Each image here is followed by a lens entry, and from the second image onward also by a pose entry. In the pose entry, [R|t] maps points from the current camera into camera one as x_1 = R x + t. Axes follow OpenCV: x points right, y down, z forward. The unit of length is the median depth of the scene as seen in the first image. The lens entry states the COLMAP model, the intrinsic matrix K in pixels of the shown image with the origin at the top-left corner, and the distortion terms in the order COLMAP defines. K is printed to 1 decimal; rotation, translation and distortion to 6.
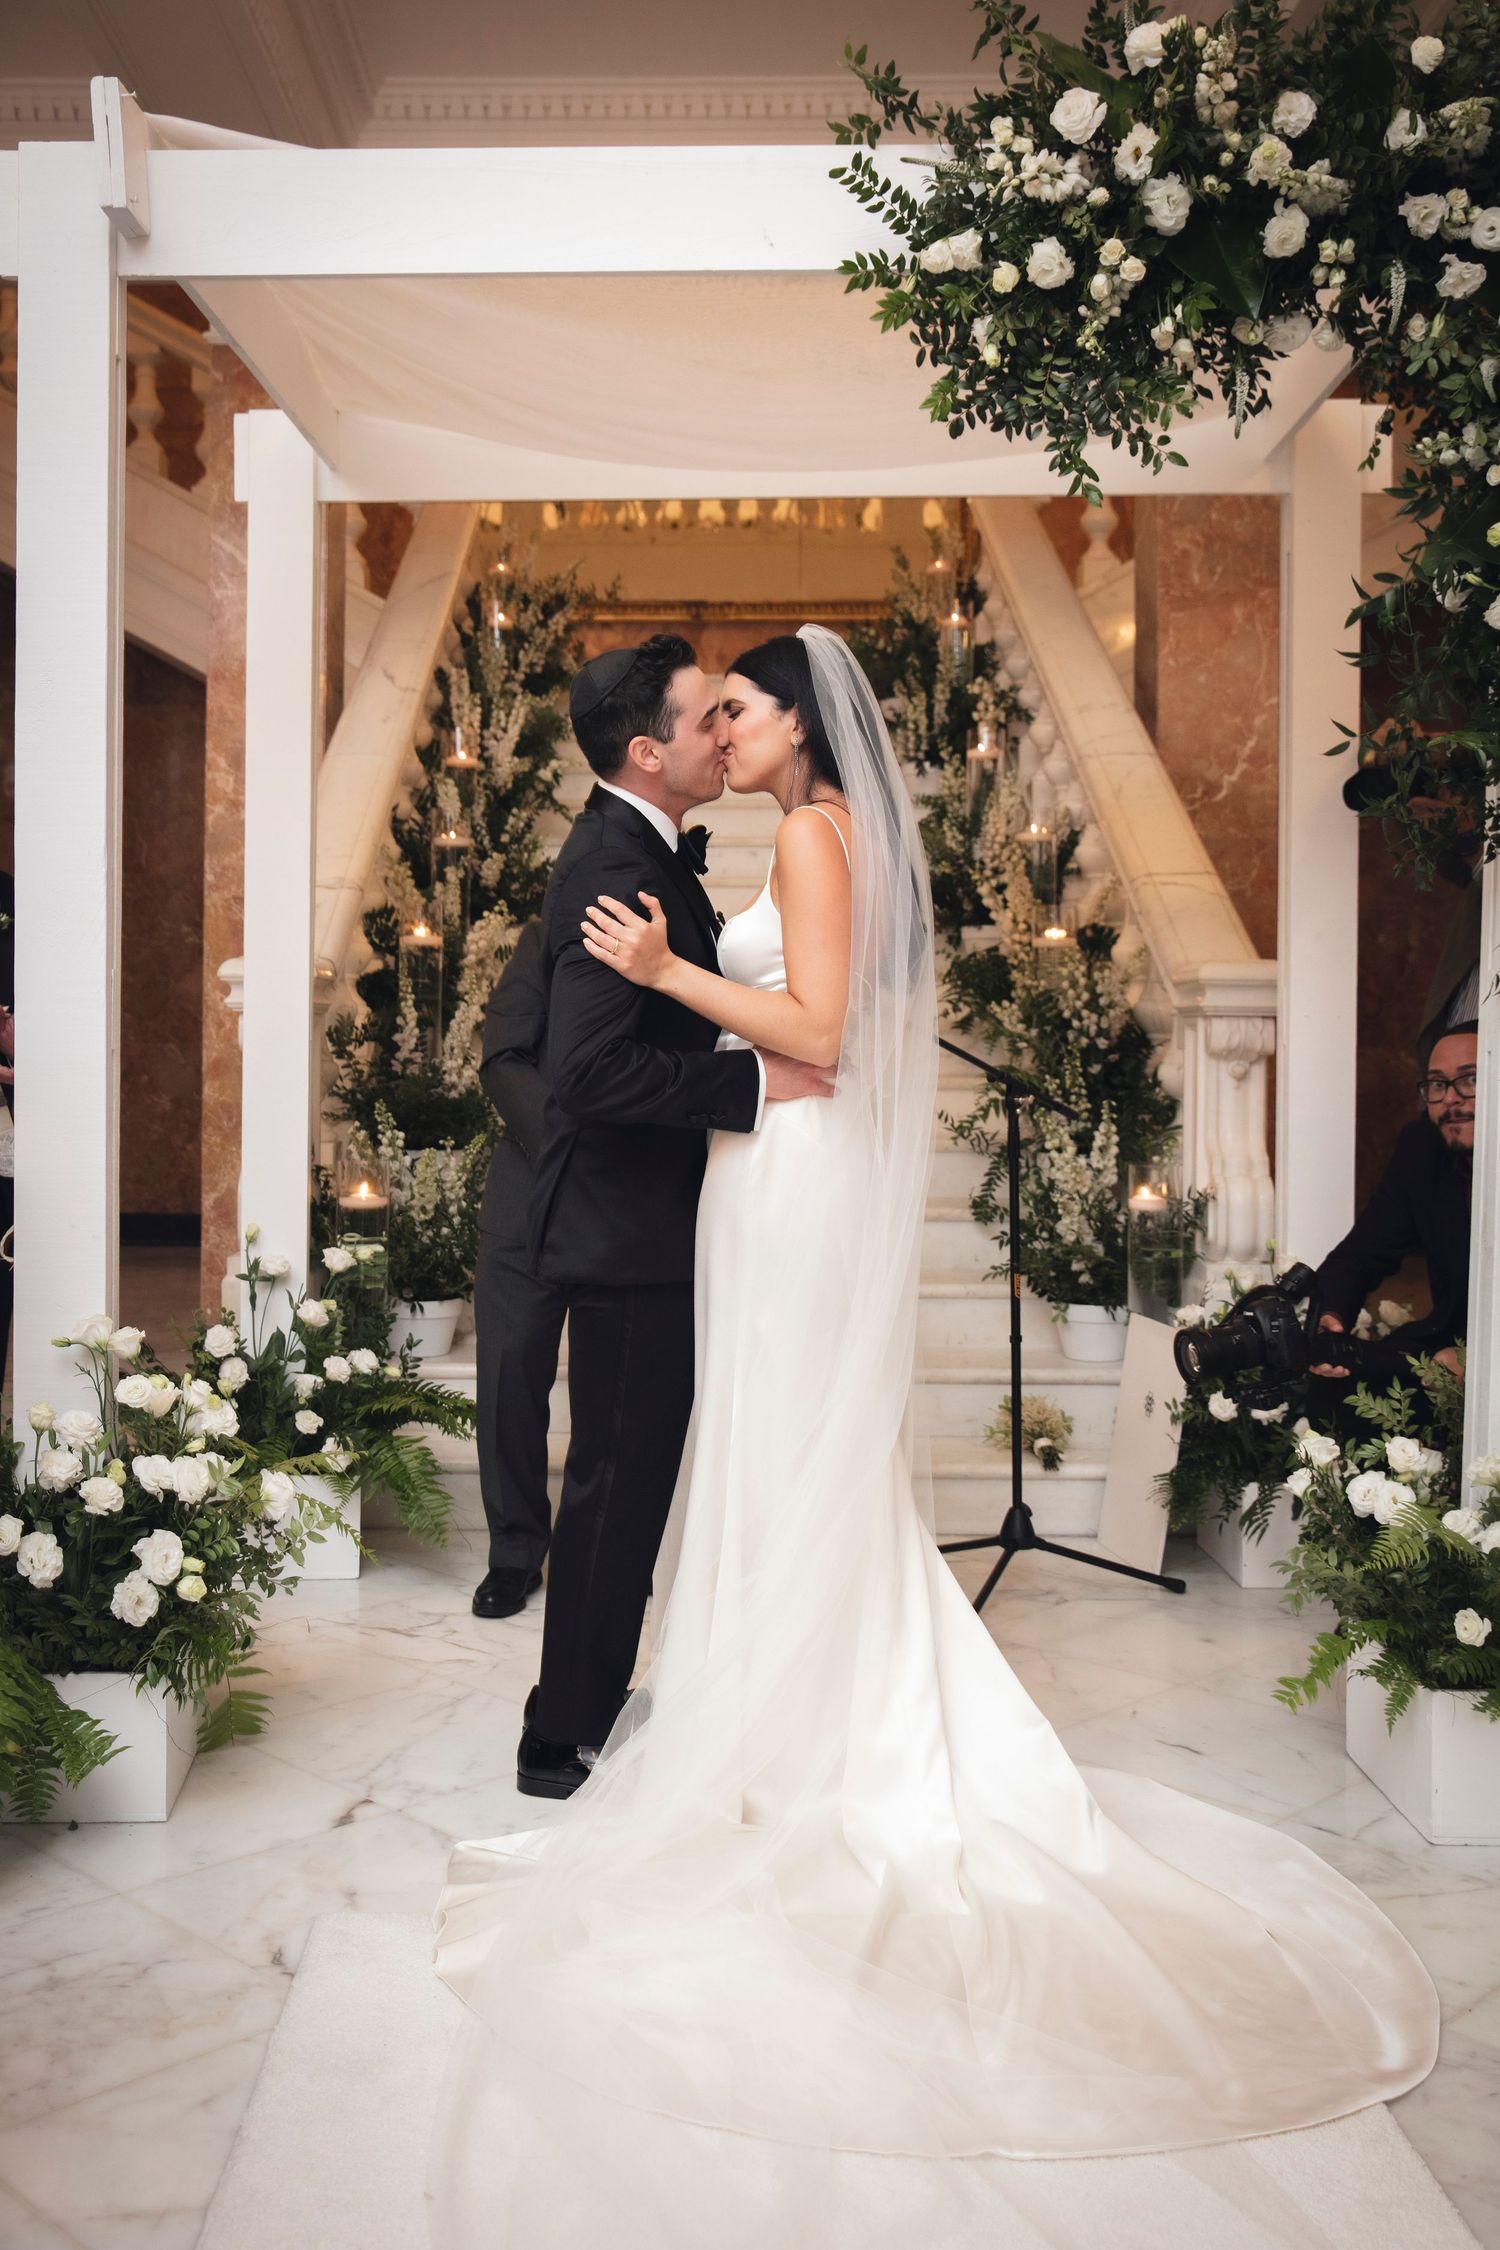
lens RADIAL K [[2482.3, 0, 603.6], [0, 2482.3, 1109.3], [0, 0, 1]] dist [-0.002993, 0.000000]
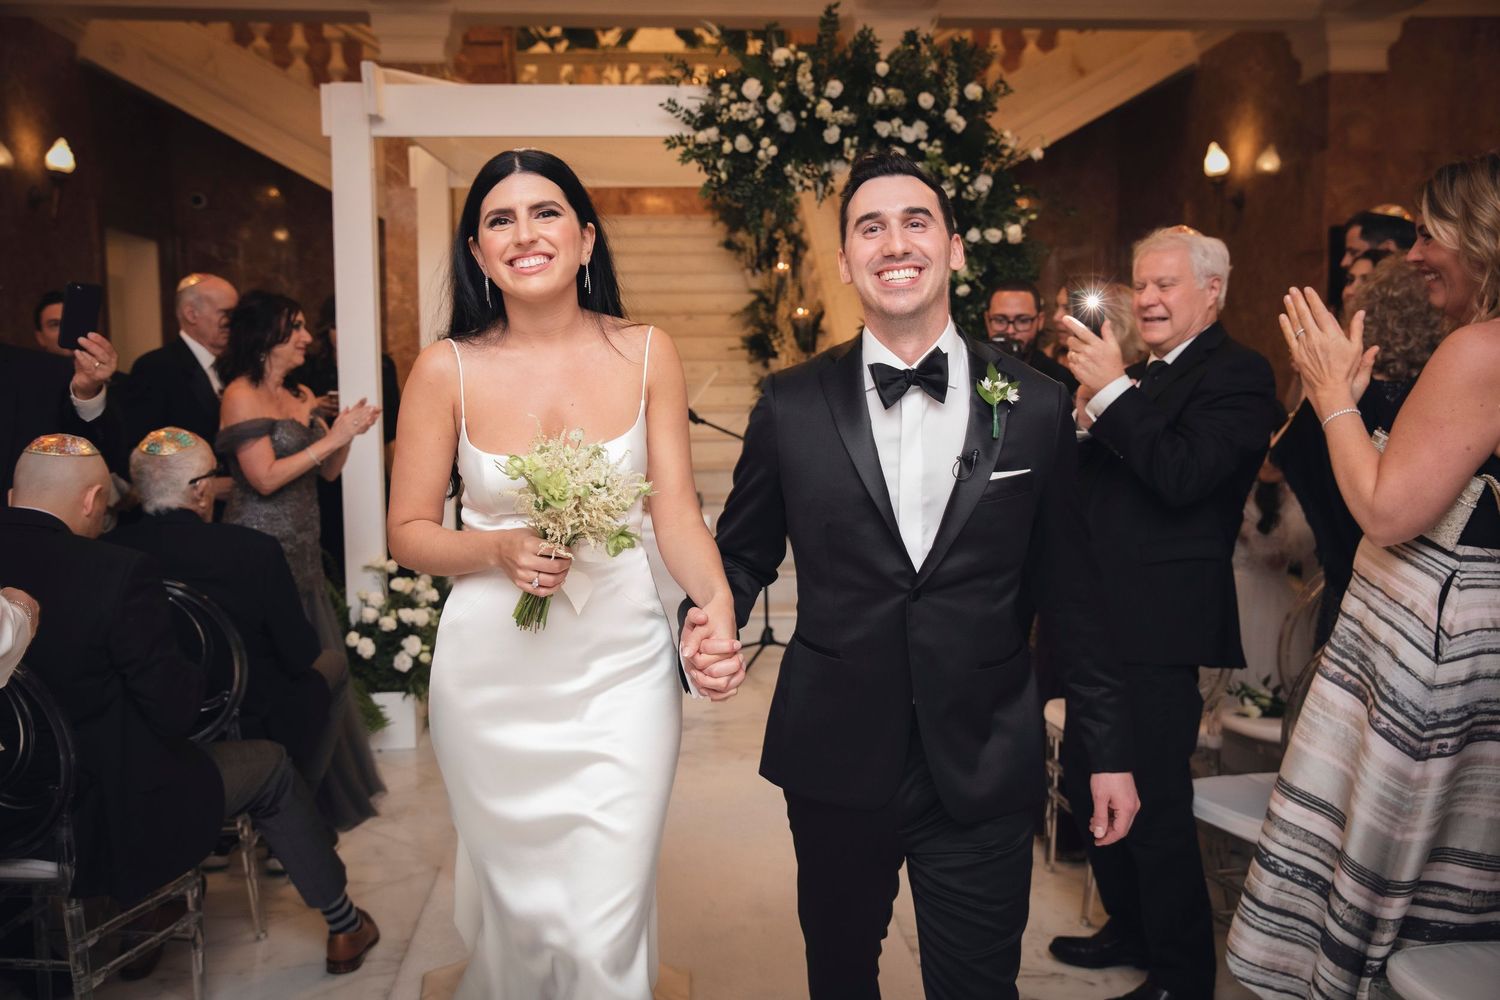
lens RADIAL K [[1468.4, 0, 794.9], [0, 1468.4, 553.2], [0, 0, 1]] dist [-0.023459, -0.008344]
pose [[0.991916, -0.023654, 0.124675, 0.018584], [0.013155, 0.996347, 0.084374, -0.024763], [-0.126215, -0.082051, 0.988604, -0.331679]]
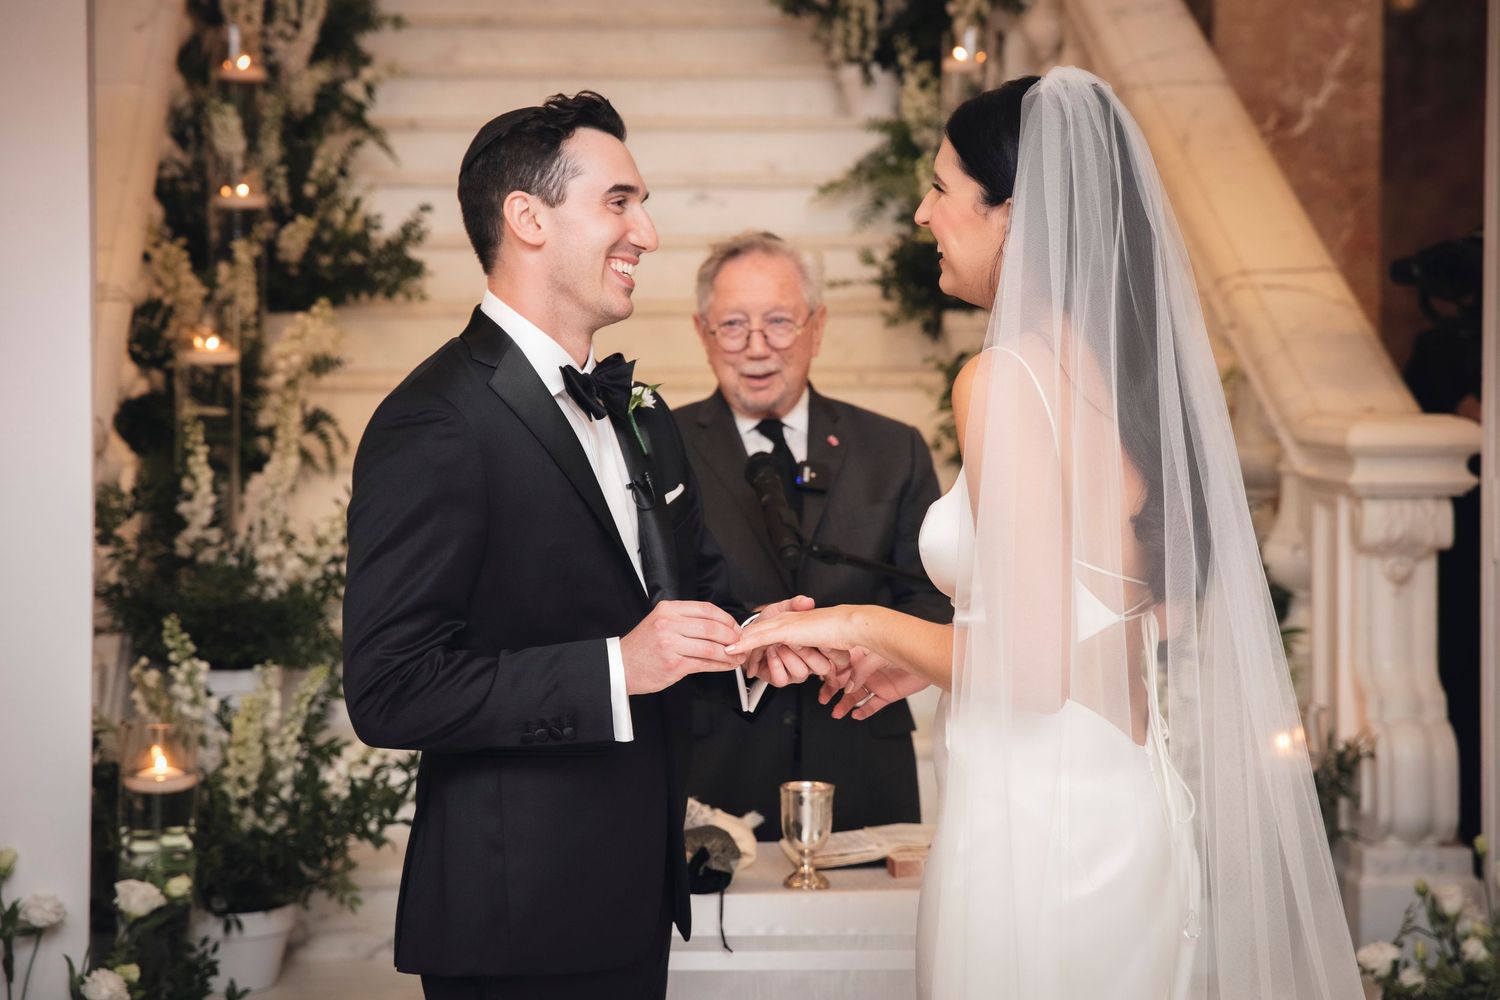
lens RADIAL K [[3276.8, 0, 680.7], [0, 3276.8, 494.2], [0, 0, 1]] dist [0.345227, 0.000000]
pose [[0.995019, -0.009717, 0.099206, -0.045244], [0.008137, 0.999834, 0.016314, -0.058402], [-0.099348, -0.015425, 0.994933, 0.080609]]
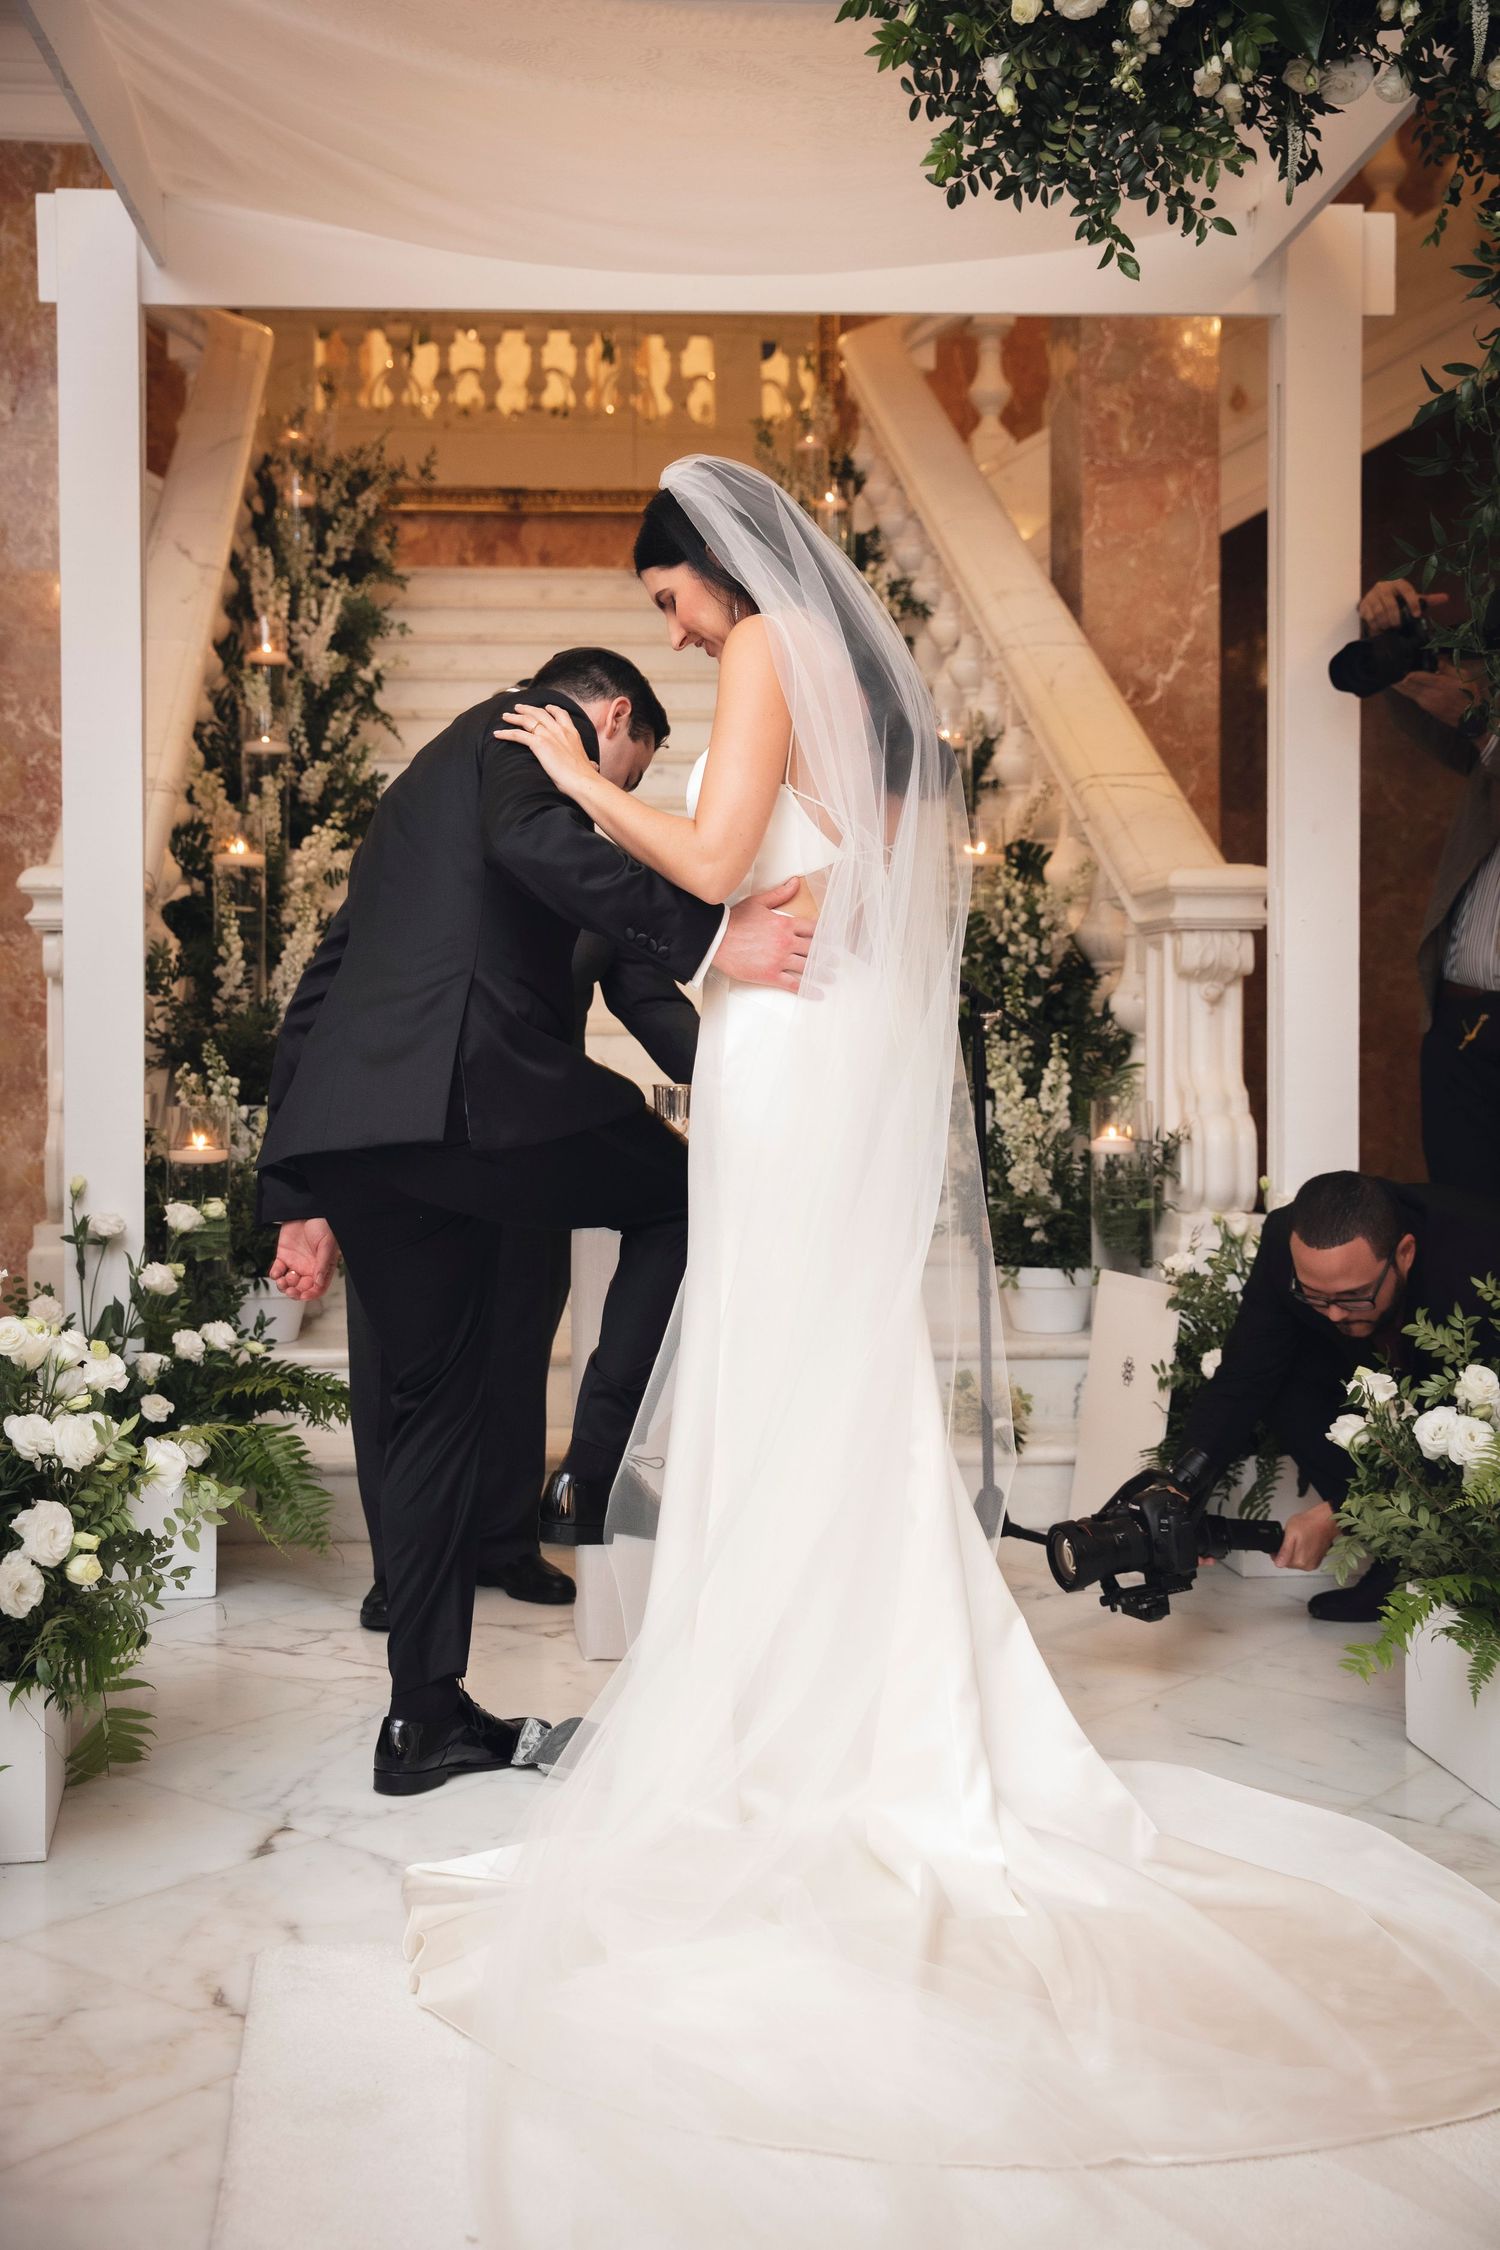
lens RADIAL K [[2891.0, 0, 694.9], [0, 2891.0, 1138.2], [0, 0, 1]] dist [0.065597, 0.000000]
pose [[0.993932, -0.013715, 0.109135, -0.038585], [0.012613, 0.999862, 0.010786, 0.023617], [-0.109268, -0.009344, 0.993968, 0.009851]]
